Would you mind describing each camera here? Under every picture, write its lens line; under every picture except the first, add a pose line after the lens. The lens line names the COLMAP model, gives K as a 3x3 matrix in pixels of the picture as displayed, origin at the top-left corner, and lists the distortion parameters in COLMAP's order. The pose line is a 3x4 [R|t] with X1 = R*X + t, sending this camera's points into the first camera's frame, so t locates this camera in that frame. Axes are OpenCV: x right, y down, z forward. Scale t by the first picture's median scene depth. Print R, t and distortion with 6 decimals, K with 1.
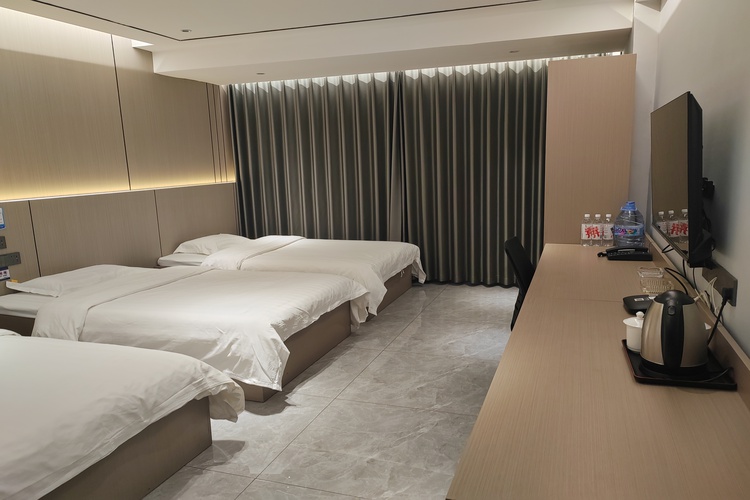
lens RADIAL K [[582.4, 0, 389.4], [0, 582.4, 274.7], [0, 0, 1]] dist [0.045331, -0.024763]
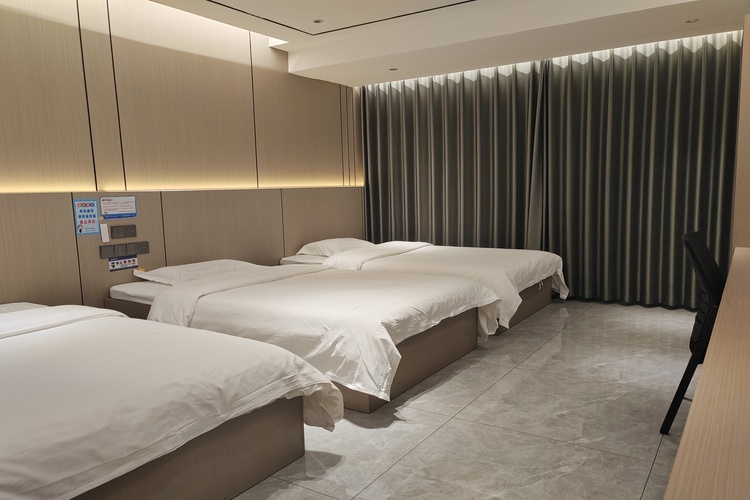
lens RADIAL K [[582.4, 0, 379.1], [0, 582.4, 271.2], [0, 0, 1]] dist [0.045331, -0.024763]
pose [[0.969321, 0.035806, -0.243176, -0.000289], [-0.048629, 0.997714, -0.046934, 0.047424], [0.240939, 0.057319, 0.968846, 0.153616]]
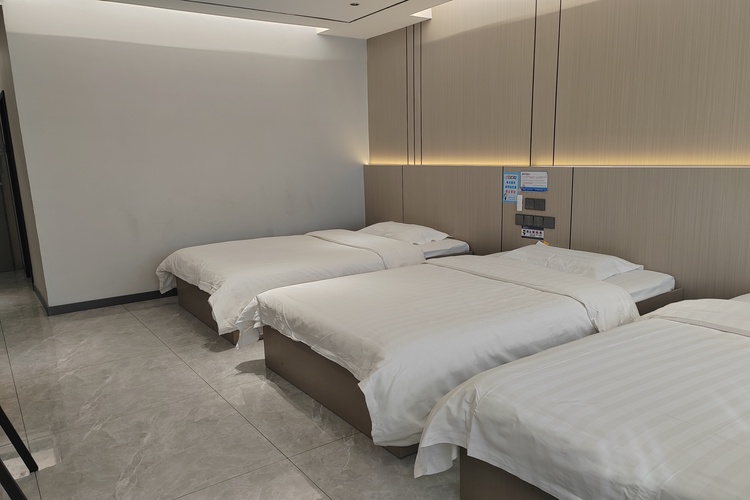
lens RADIAL K [[582.4, 0, 395.4], [0, 582.4, 291.7], [0, 0, 1]] dist [0.045331, -0.024763]
pose [[-0.597122, 0.227282, -0.769278, 0.407182], [-0.121030, 0.922513, 0.366500, -0.305322], [0.792967, 0.311951, -0.523345, 1.605319]]
